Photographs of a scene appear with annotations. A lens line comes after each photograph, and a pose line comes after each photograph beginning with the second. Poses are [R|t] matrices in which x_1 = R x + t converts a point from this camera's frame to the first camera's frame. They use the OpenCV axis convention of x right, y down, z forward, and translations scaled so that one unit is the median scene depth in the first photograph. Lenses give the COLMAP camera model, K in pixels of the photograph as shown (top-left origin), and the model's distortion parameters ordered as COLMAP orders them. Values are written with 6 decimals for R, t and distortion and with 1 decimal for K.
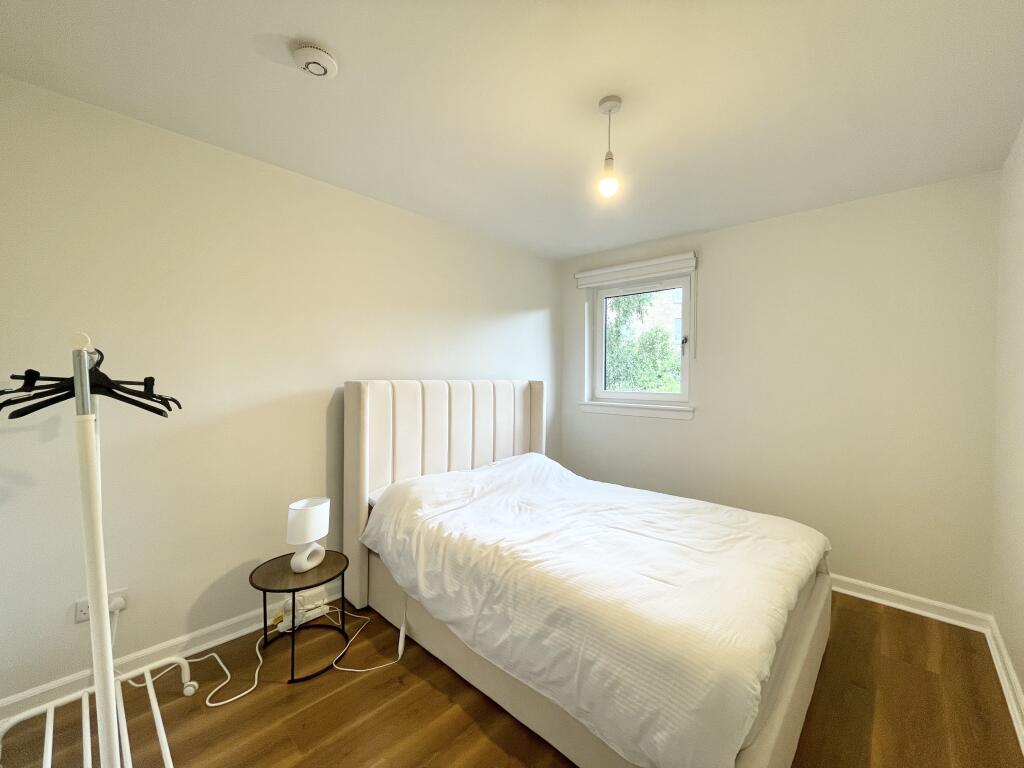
lens RADIAL K [[417.2, 0, 514.0], [0, 417.2, 382.2], [0, 0, 1]] dist [-0.003453, 0.000663]
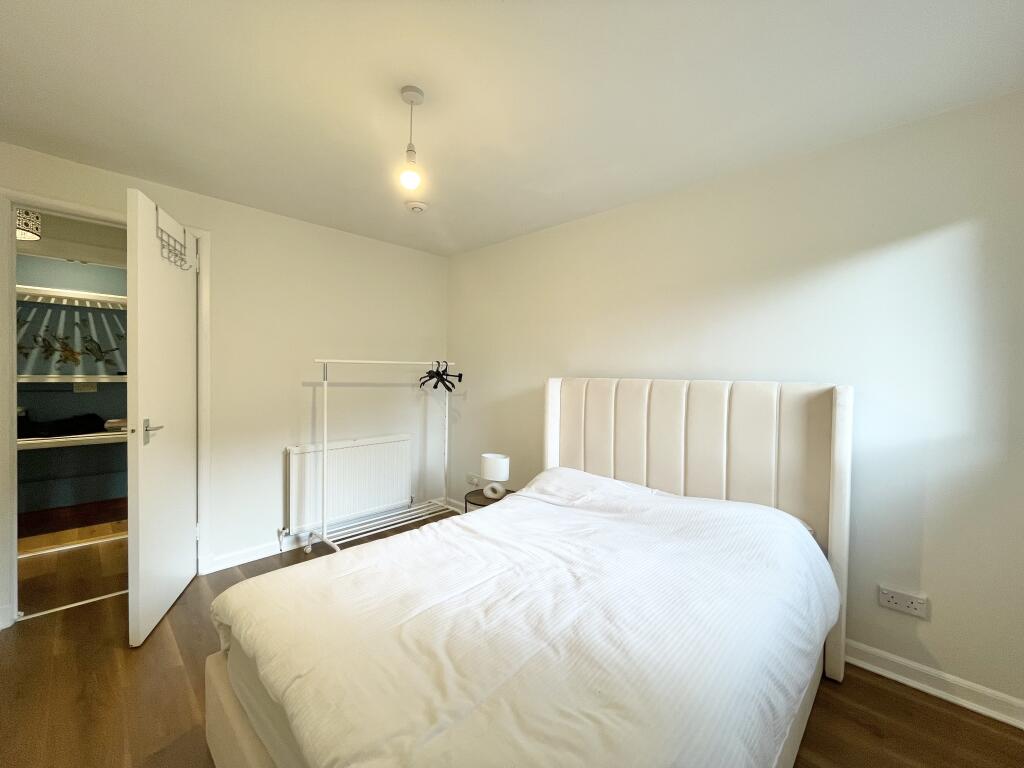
lens RADIAL K [[417.2, 0, 514.1], [0, 417.2, 382.5], [0, 0, 1]] dist [-0.003453, 0.000663]
pose [[-0.004360, 0.012061, -0.999918, 0.958625], [-0.031134, 0.999441, 0.012191, -0.001137], [0.999506, 0.031185, -0.003982, 0.987270]]
